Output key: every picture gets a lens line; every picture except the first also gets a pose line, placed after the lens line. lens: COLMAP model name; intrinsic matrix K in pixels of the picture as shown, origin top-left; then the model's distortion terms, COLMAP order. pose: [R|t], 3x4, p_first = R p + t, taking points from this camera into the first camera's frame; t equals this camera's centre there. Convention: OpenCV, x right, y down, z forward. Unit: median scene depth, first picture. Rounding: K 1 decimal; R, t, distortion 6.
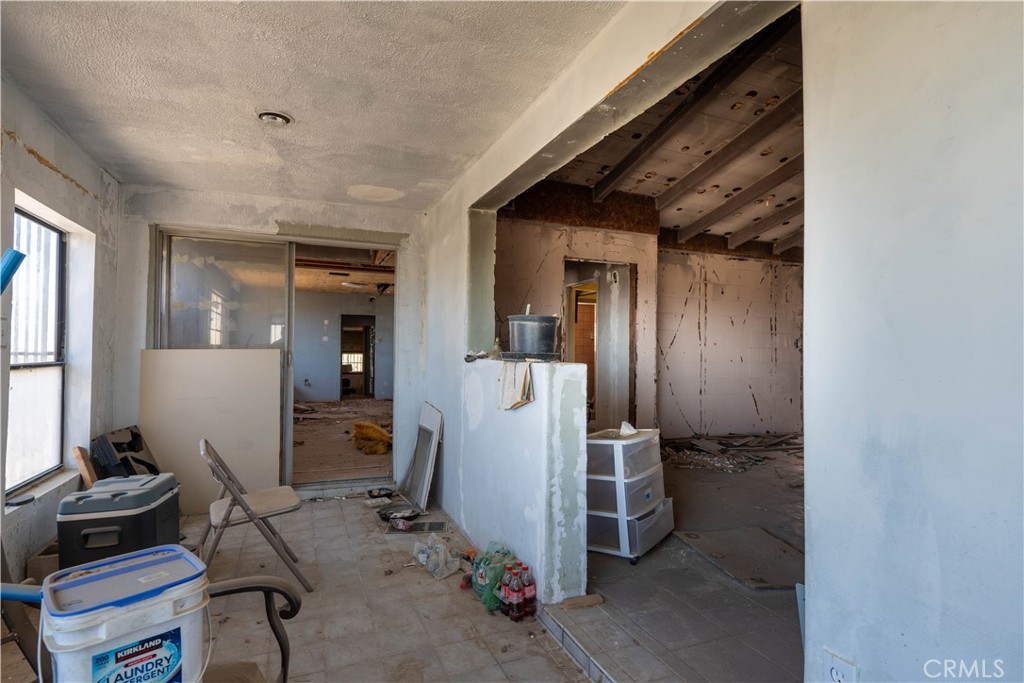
lens RADIAL K [[517.4, 0, 506.4], [0, 517.4, 341.2], [0, 0, 1]] dist [-0.005118, 0.000041]
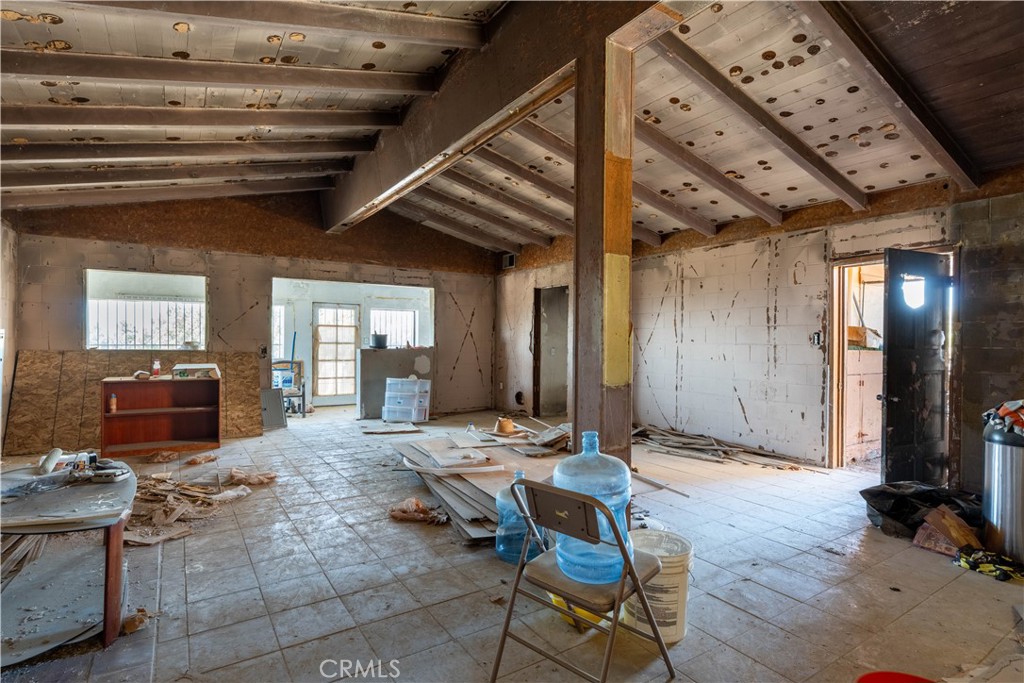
lens RADIAL K [[517.4, 0, 512.9], [0, 517.4, 341.1], [0, 0, 1]] dist [-0.005118, 0.000041]
pose [[0.187380, -0.006944, -0.982263, 1.311957], [0.010239, 0.999934, -0.005116, 0.008186], [0.982234, -0.009099, 0.187439, 0.488847]]
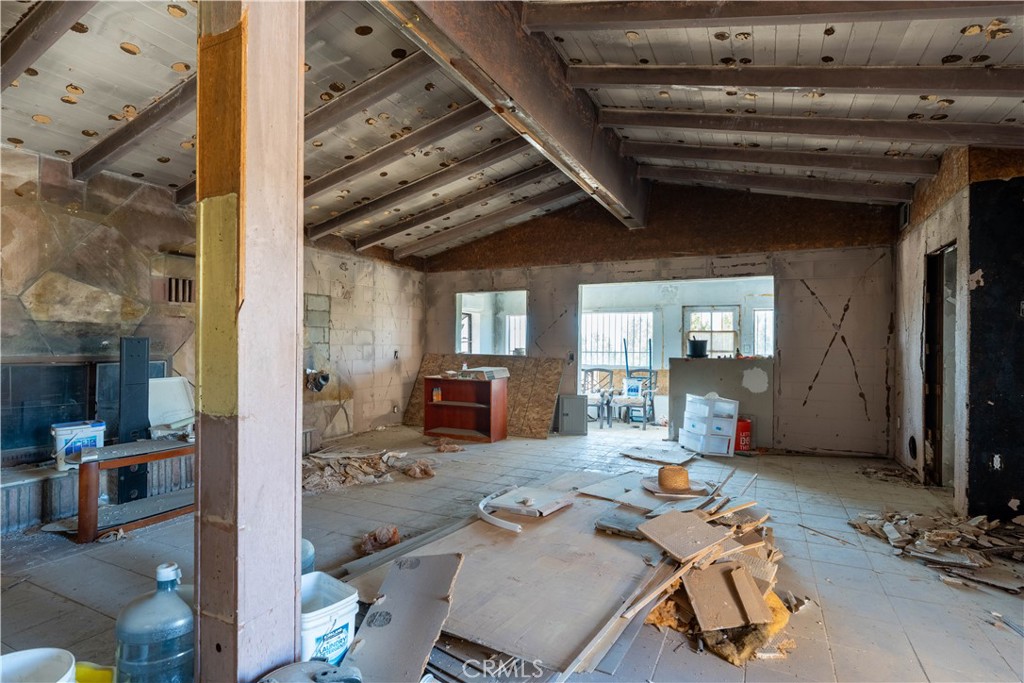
lens RADIAL K [[517.4, 0, 512.7], [0, 517.4, 341.8], [0, 0, 1]] dist [-0.005118, 0.000041]
pose [[-0.749127, -0.020672, -0.662104, 0.975460], [-0.004884, 0.999658, -0.025685, 0.013236], [0.662409, -0.016008, -0.748971, 0.930106]]
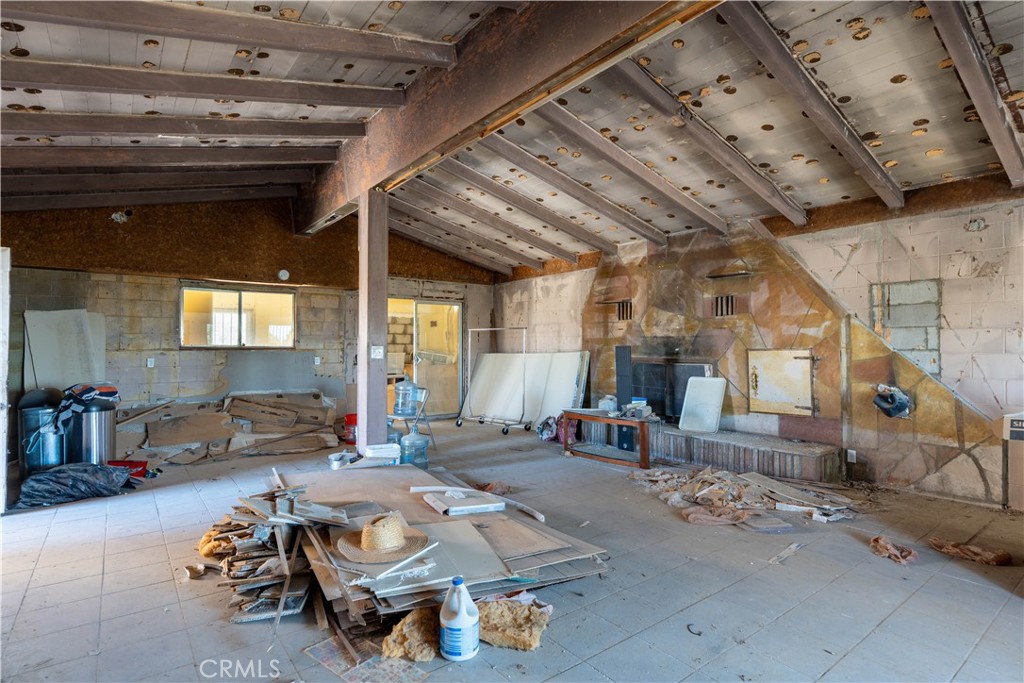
lens RADIAL K [[517.4, 0, 514.7], [0, 517.4, 341.6], [0, 0, 1]] dist [-0.005118, 0.000041]
pose [[-0.261149, -0.002842, 0.965294, 0.077742], [-0.021964, 0.999754, -0.002999, -0.005349], [-0.965049, -0.021985, -0.261147, 0.639101]]
